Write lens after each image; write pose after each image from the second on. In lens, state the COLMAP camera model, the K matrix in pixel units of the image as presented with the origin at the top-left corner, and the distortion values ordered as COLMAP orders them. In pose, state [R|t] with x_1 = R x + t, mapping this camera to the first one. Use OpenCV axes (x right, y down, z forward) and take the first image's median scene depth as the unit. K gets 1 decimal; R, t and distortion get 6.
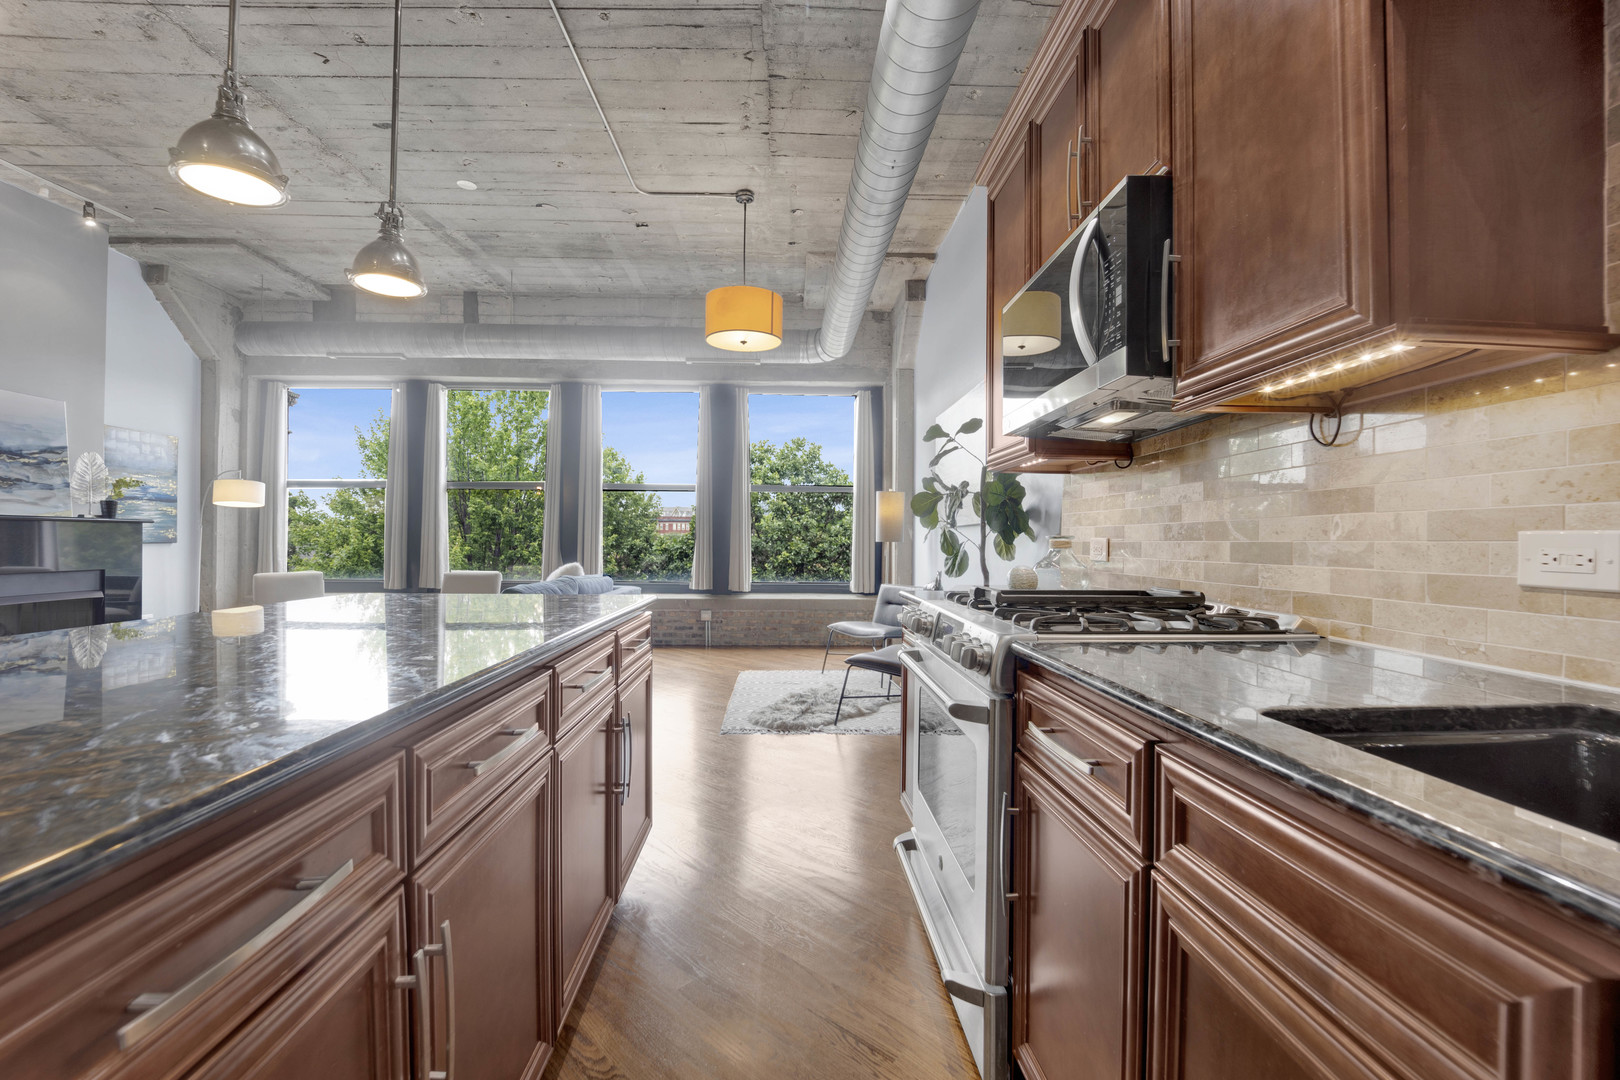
lens RADIAL K [[664.2, 0, 799.4], [0, 664.2, 540.1], [0, 0, 1]] dist [-0.018668, 0.000388]
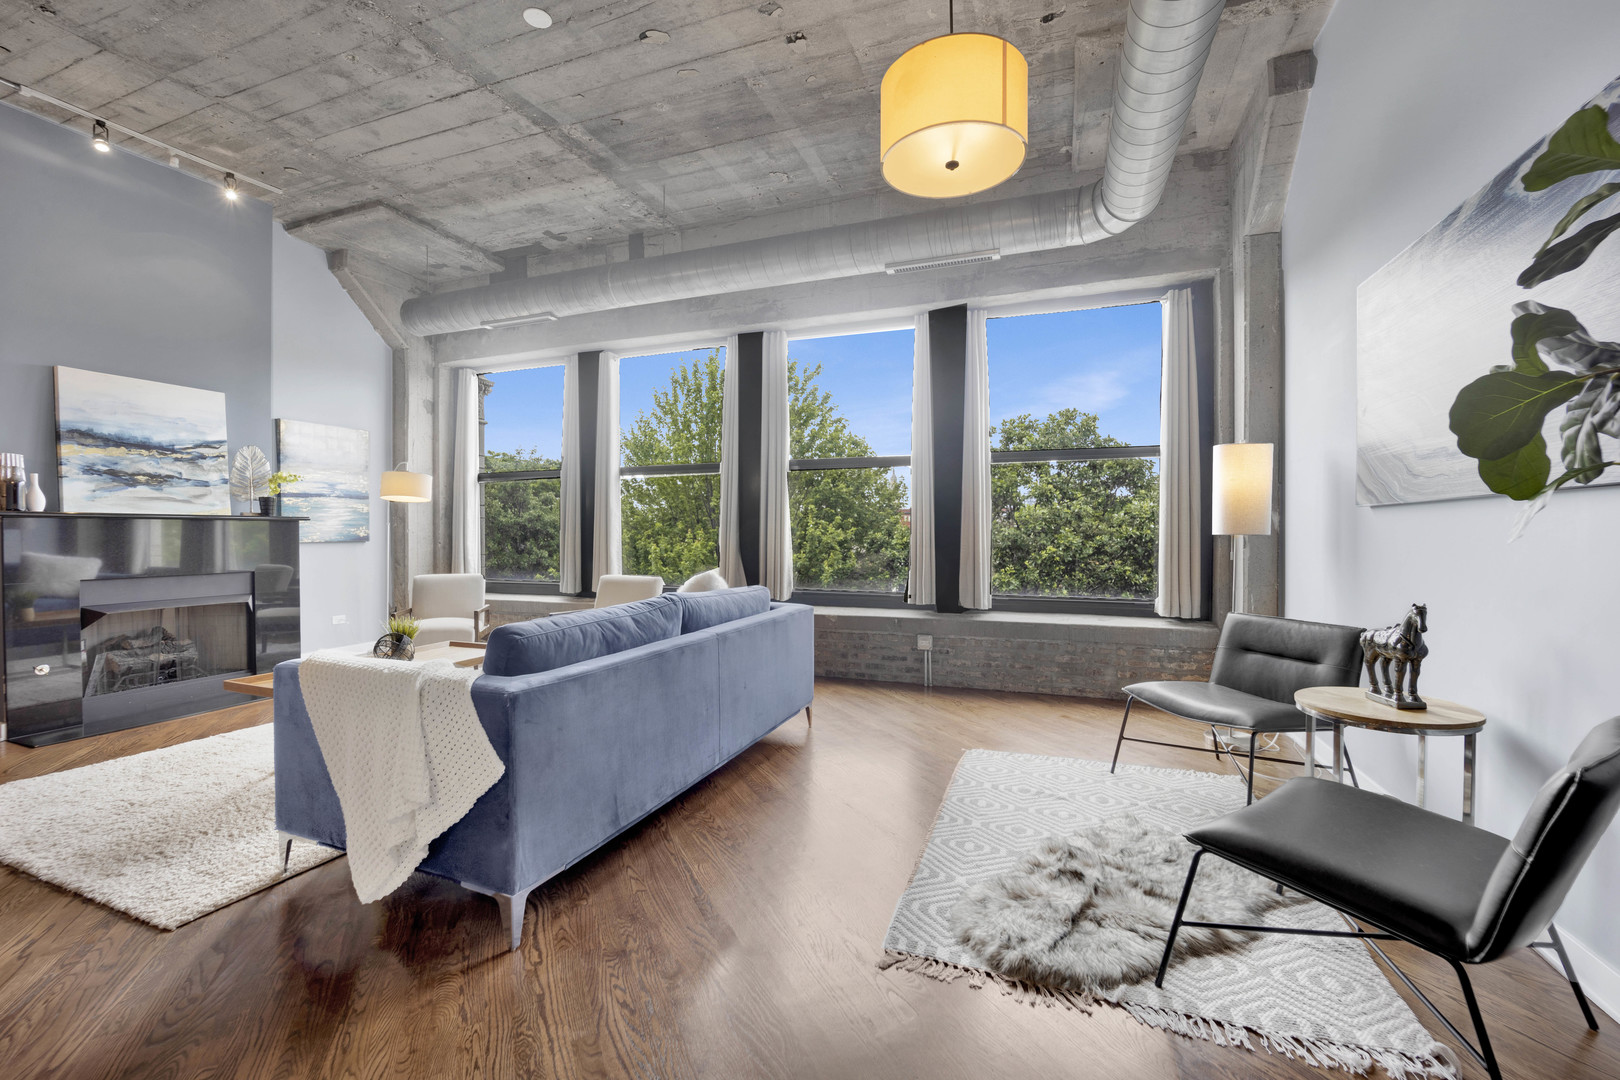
lens RADIAL K [[660.4, 0, 805.8], [0, 660.4, 539.2], [0, 0, 1]] dist [-0.019962, -0.000847]
pose [[0.927922, -0.004718, -0.372746, 0.001619], [0.008465, 0.999929, 0.008416, -0.001444], [0.372679, -0.010965, 0.927895, 0.350060]]
